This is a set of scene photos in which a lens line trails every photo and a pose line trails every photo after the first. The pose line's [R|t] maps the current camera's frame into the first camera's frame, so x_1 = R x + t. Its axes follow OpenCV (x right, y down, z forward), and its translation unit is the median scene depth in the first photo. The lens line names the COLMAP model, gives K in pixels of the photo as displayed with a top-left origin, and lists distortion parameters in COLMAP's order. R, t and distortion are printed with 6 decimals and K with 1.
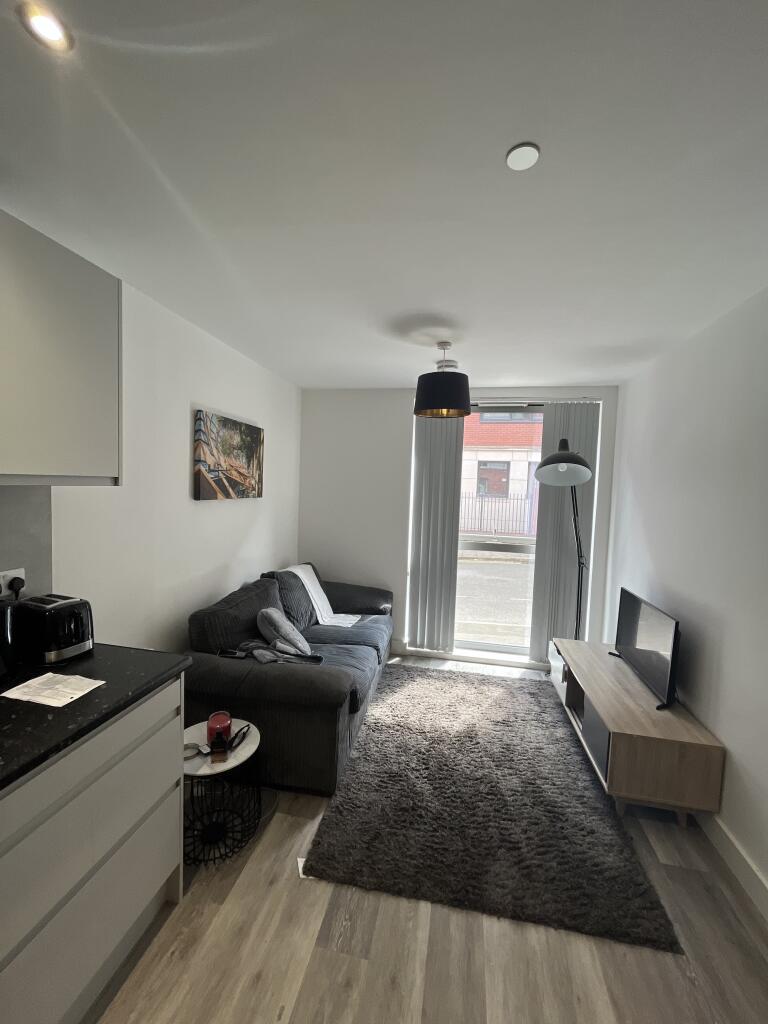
lens RADIAL K [[422.4, 0, 381.4], [0, 422.4, 507.9], [0, 0, 1]] dist [-0.001804, 0.000583]
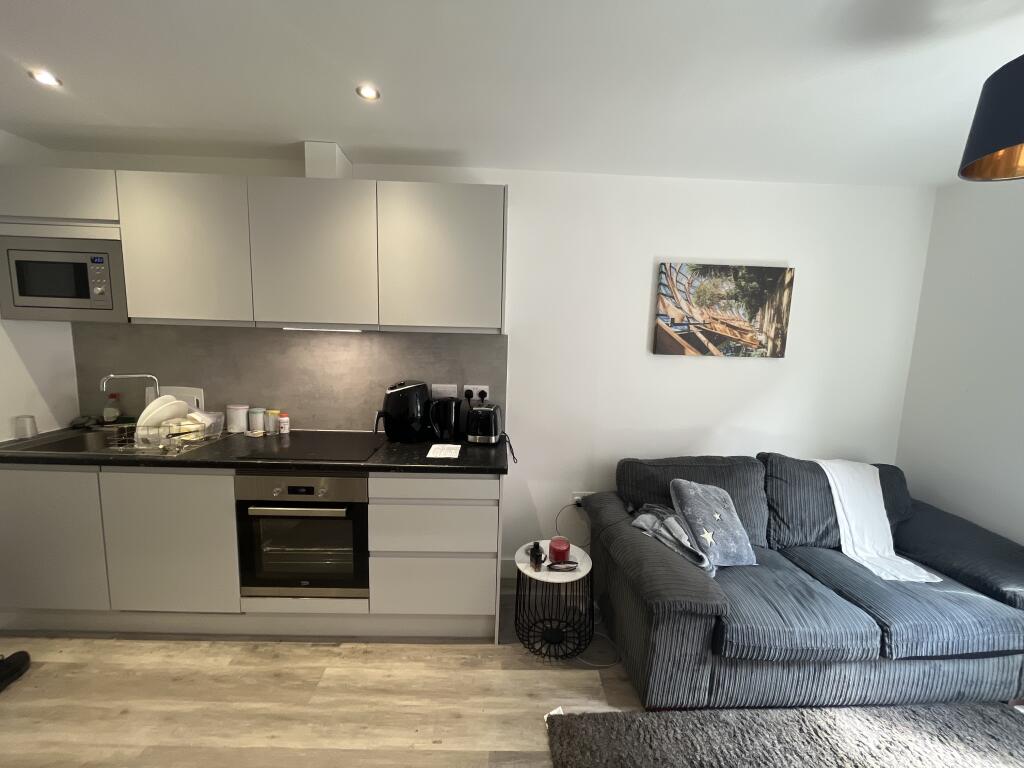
lens RADIAL K [[422.4, 0, 510.1], [0, 422.4, 389.4], [0, 0, 1]] dist [-0.001804, 0.000583]
pose [[0.212500, 0.095523, -0.972481, 0.462399], [-0.074292, 0.993909, 0.081394, 0.008550], [0.974333, 0.054952, 0.218302, 0.428422]]
